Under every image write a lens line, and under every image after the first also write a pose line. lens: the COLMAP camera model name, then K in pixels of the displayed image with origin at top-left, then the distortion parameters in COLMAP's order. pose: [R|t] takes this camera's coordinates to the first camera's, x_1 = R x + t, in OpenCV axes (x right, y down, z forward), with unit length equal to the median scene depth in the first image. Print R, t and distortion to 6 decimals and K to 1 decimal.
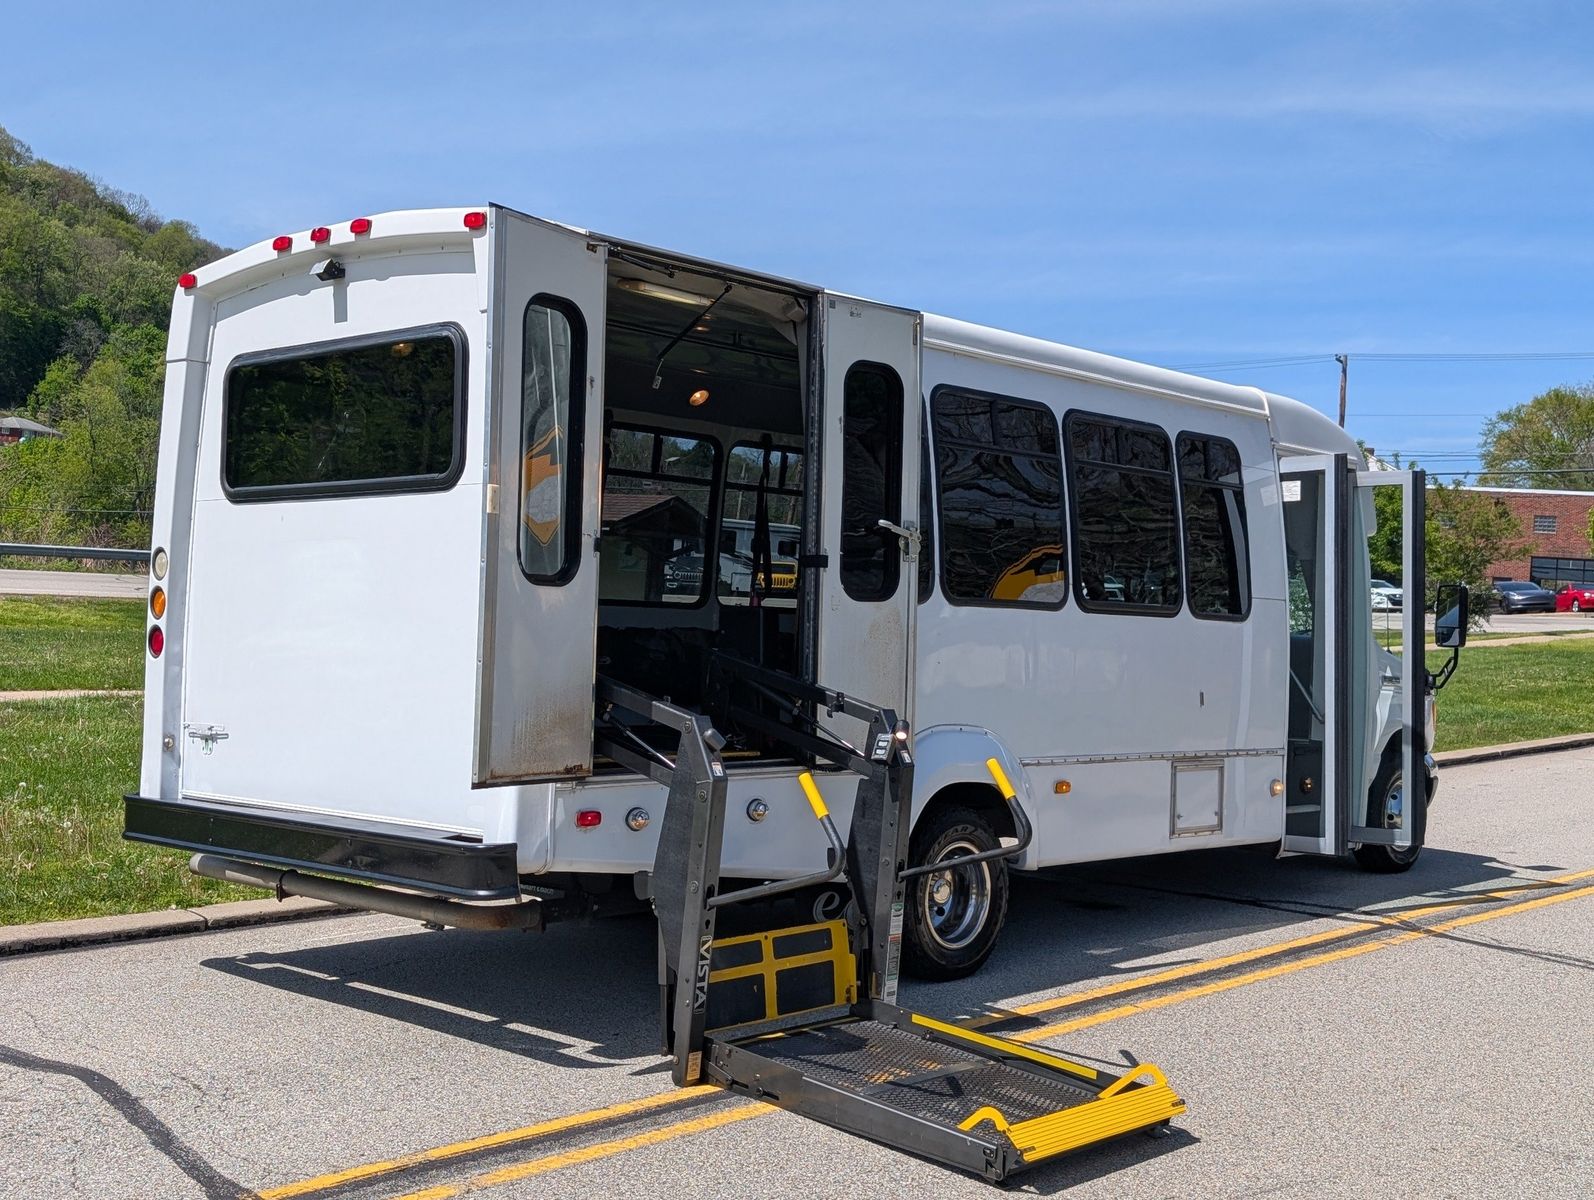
lens RADIAL K [[1888.9, 0, 769.8], [0, 1888.9, 589.2], [0, 0, 1]] dist [0.038958, 0.000000]
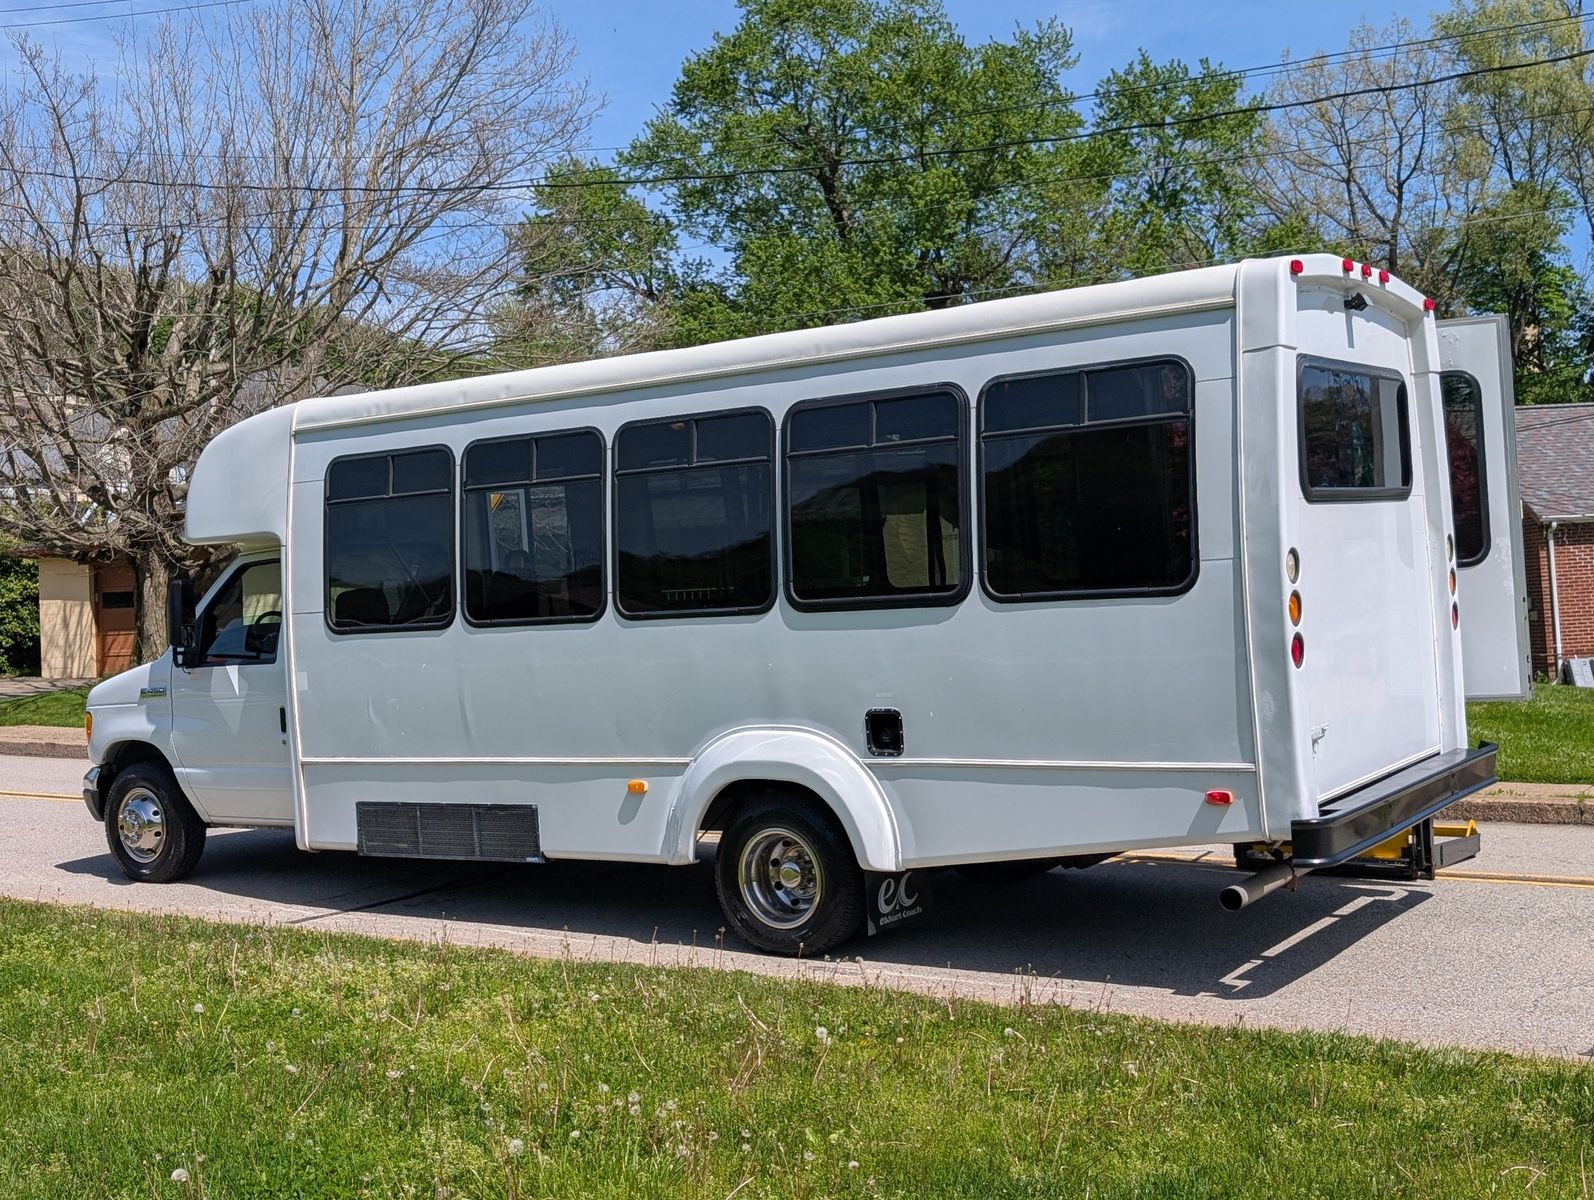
lens RADIAL K [[1888.9, 0, 775.2], [0, 1888.9, 572.3], [0, 0, 1]] dist [0.038958, 0.000000]
pose [[-0.161320, -0.018354, 0.986731, -1.198842], [0.029588, 0.999288, 0.023424, -0.039351], [-0.986458, 0.032975, -0.160662, 1.408032]]
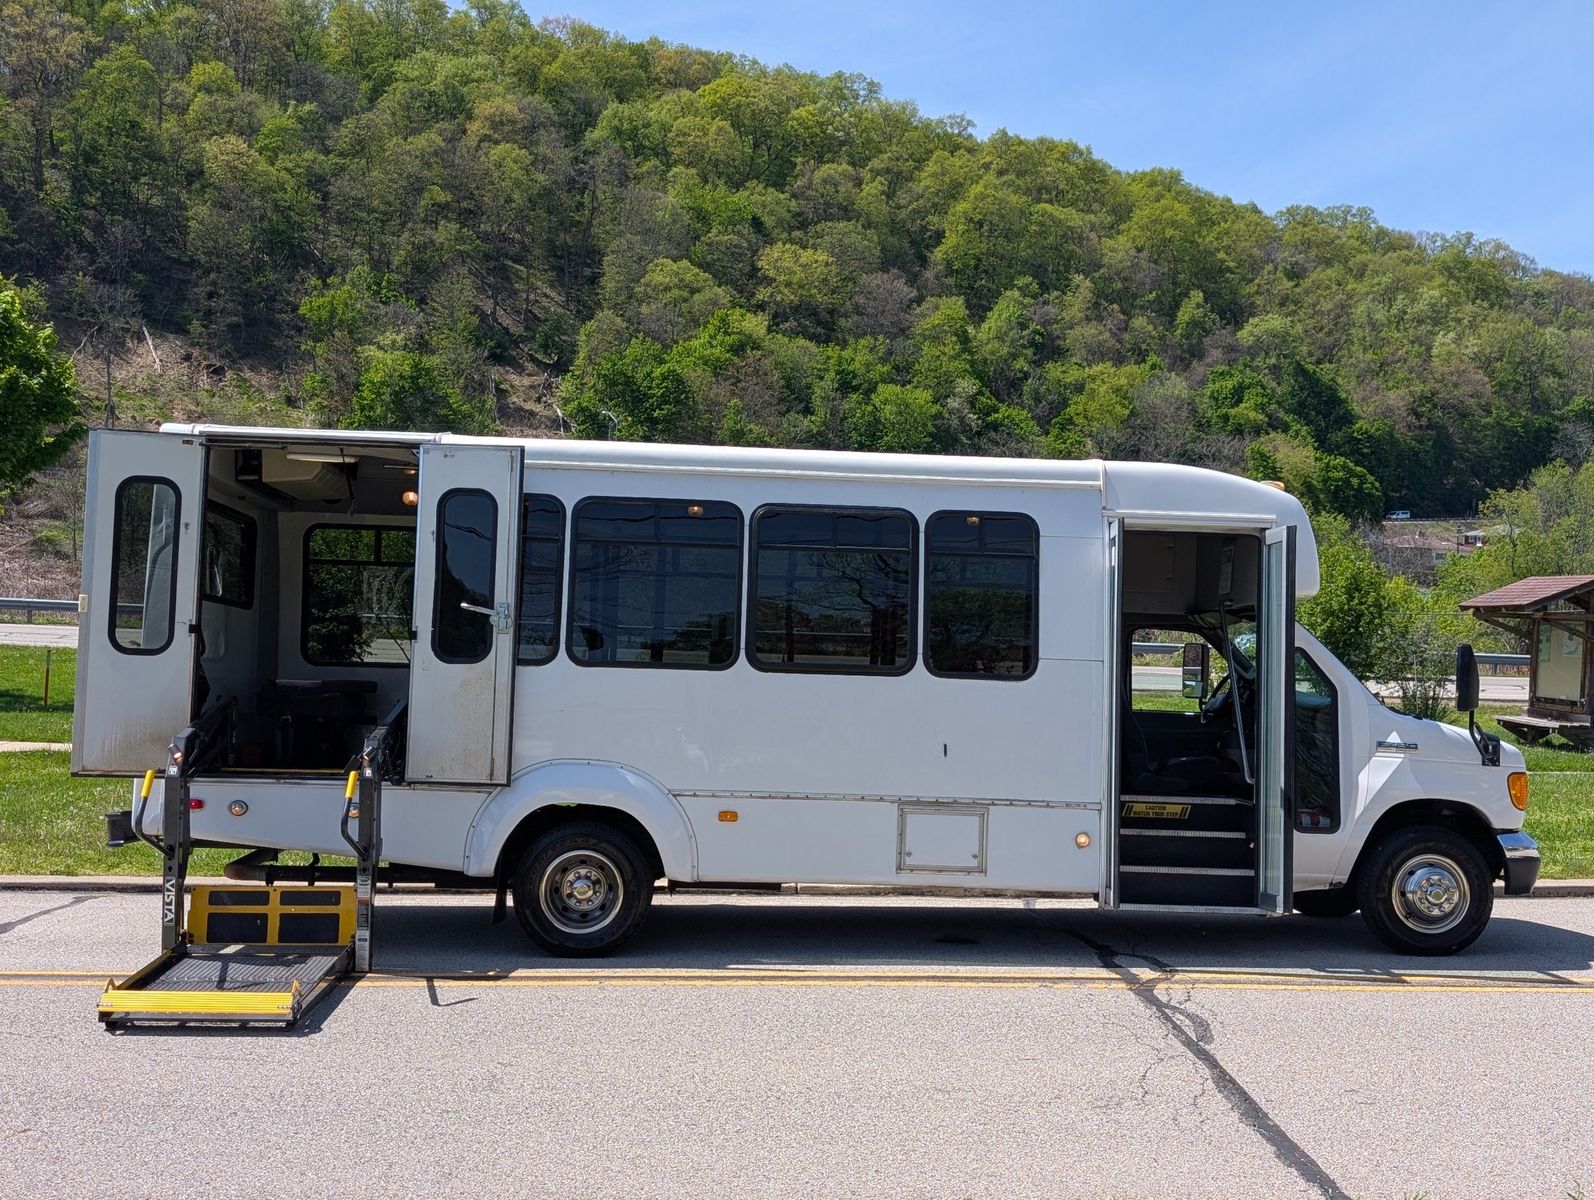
lens RADIAL K [[1888.9, 0, 819.1], [0, 1888.9, 603.5], [0, 0, 1]] dist [0.038958, 0.000000]
pose [[0.729534, -0.041452, -0.682687, 1.127584], [0.008678, 0.998642, -0.051362, 0.034062], [0.683890, 0.031546, 0.728903, 0.168957]]
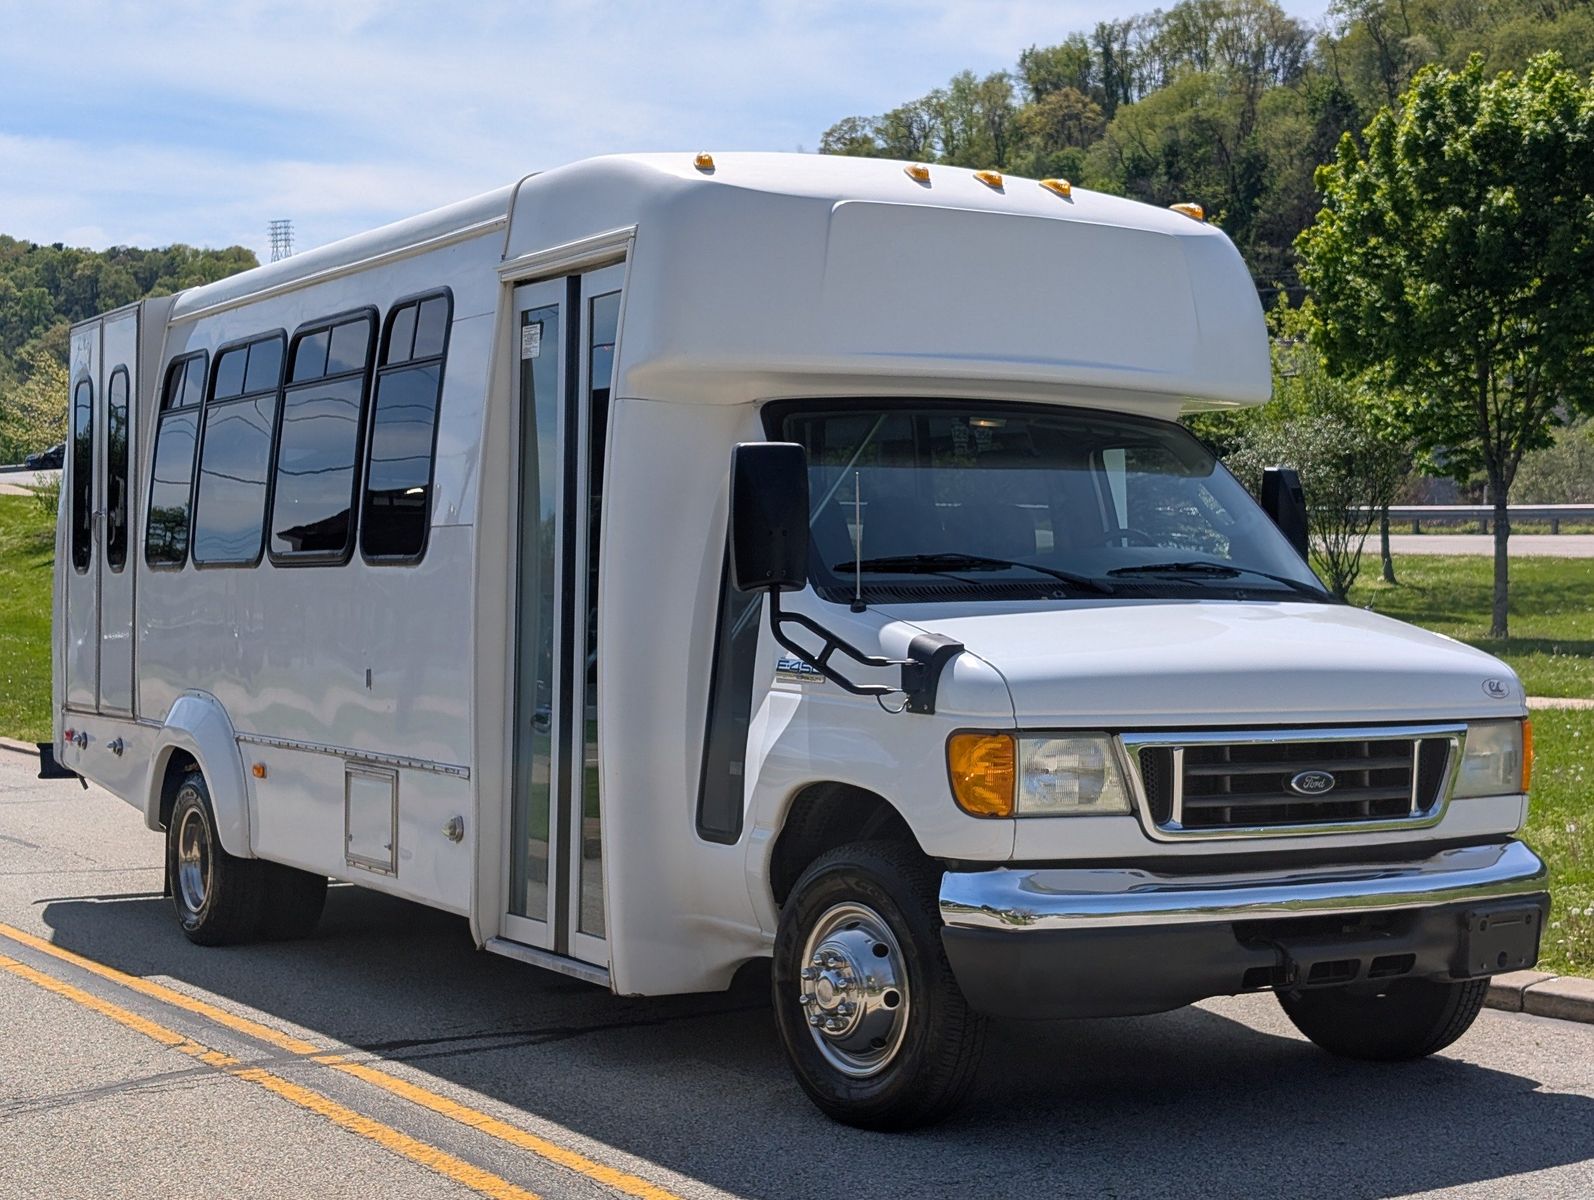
lens RADIAL K [[2511.8, 0, 835.8], [0, 2511.8, 602.4], [0, 0, 1]] dist [0.063223, 0.000000]
pose [[-0.270067, -0.028671, -0.962415, 1.314330], [0.013528, 0.999345, -0.033567, 0.077121], [0.962746, -0.022085, -0.269502, 1.717995]]
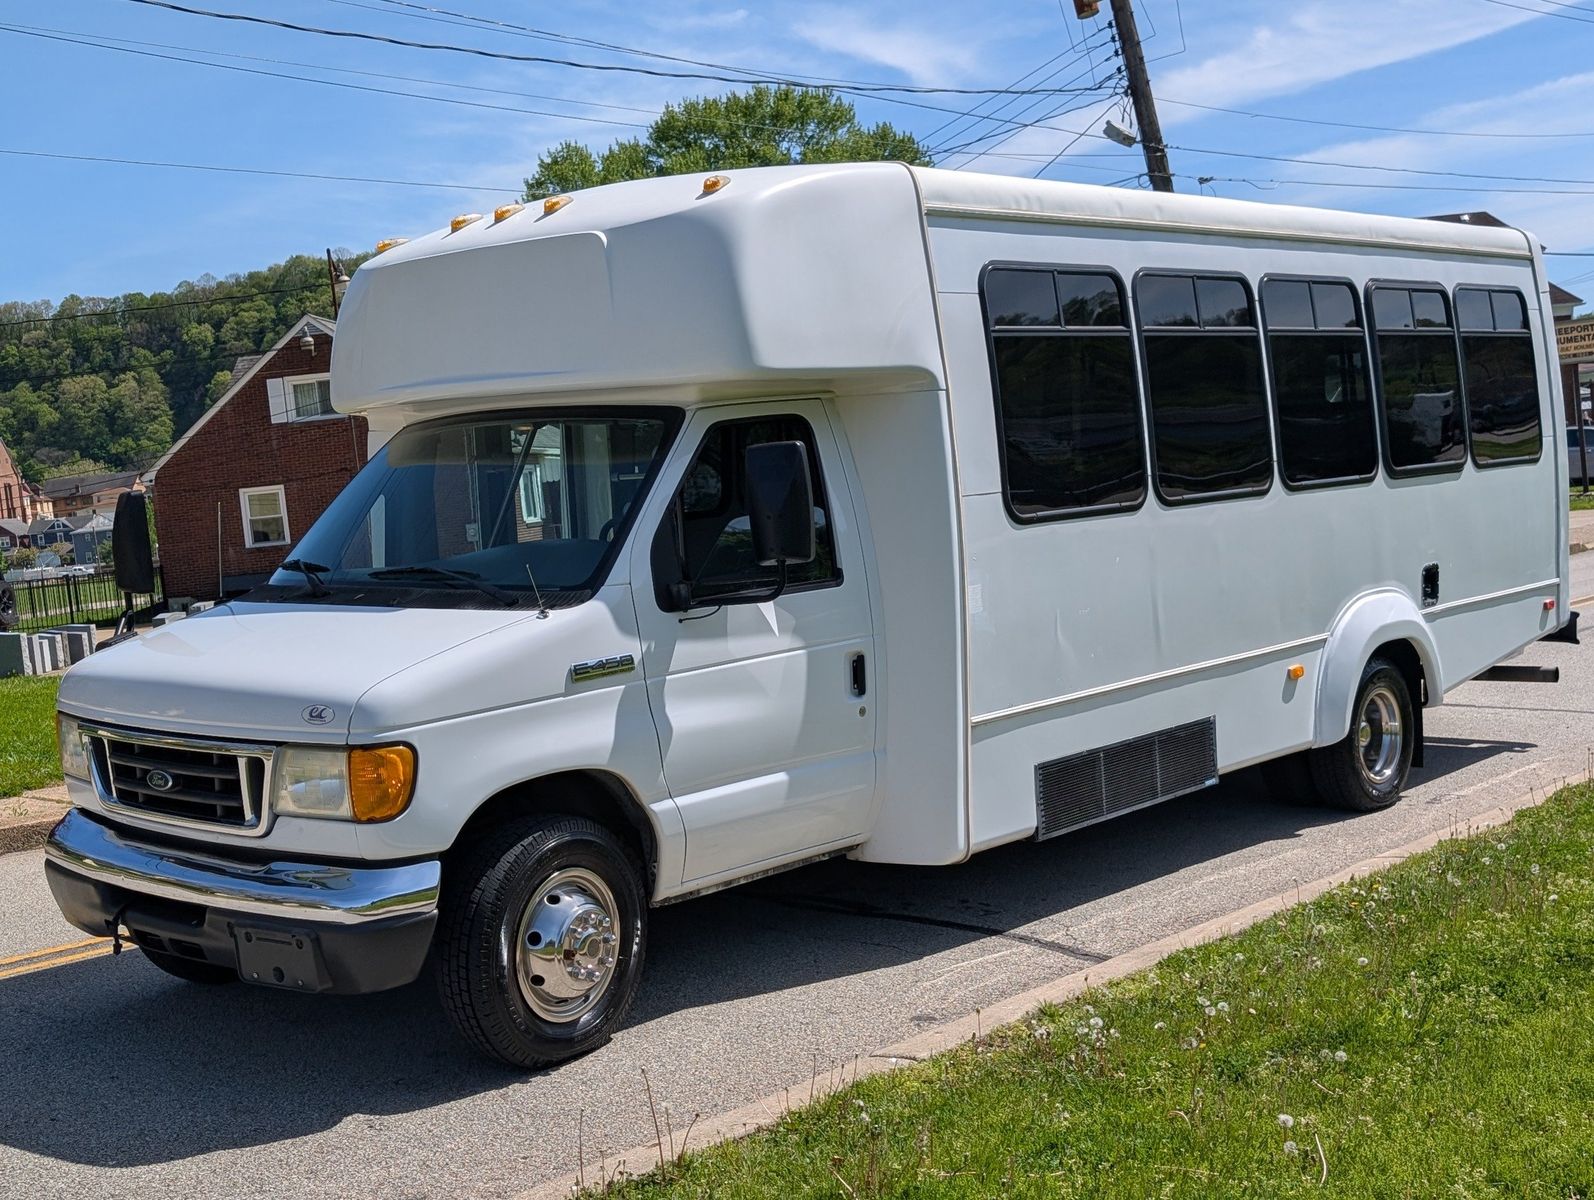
lens RADIAL K [[1913.5, 0, 789.4], [0, 1913.5, 605.0], [0, 0, 1]] dist [0.011467, 0.000000]
pose [[-0.999533, 0.030128, -0.005127, 0.232063], [0.029783, 0.997889, 0.057705, 0.007306], [0.006855, 0.057525, -0.998321, 2.380309]]
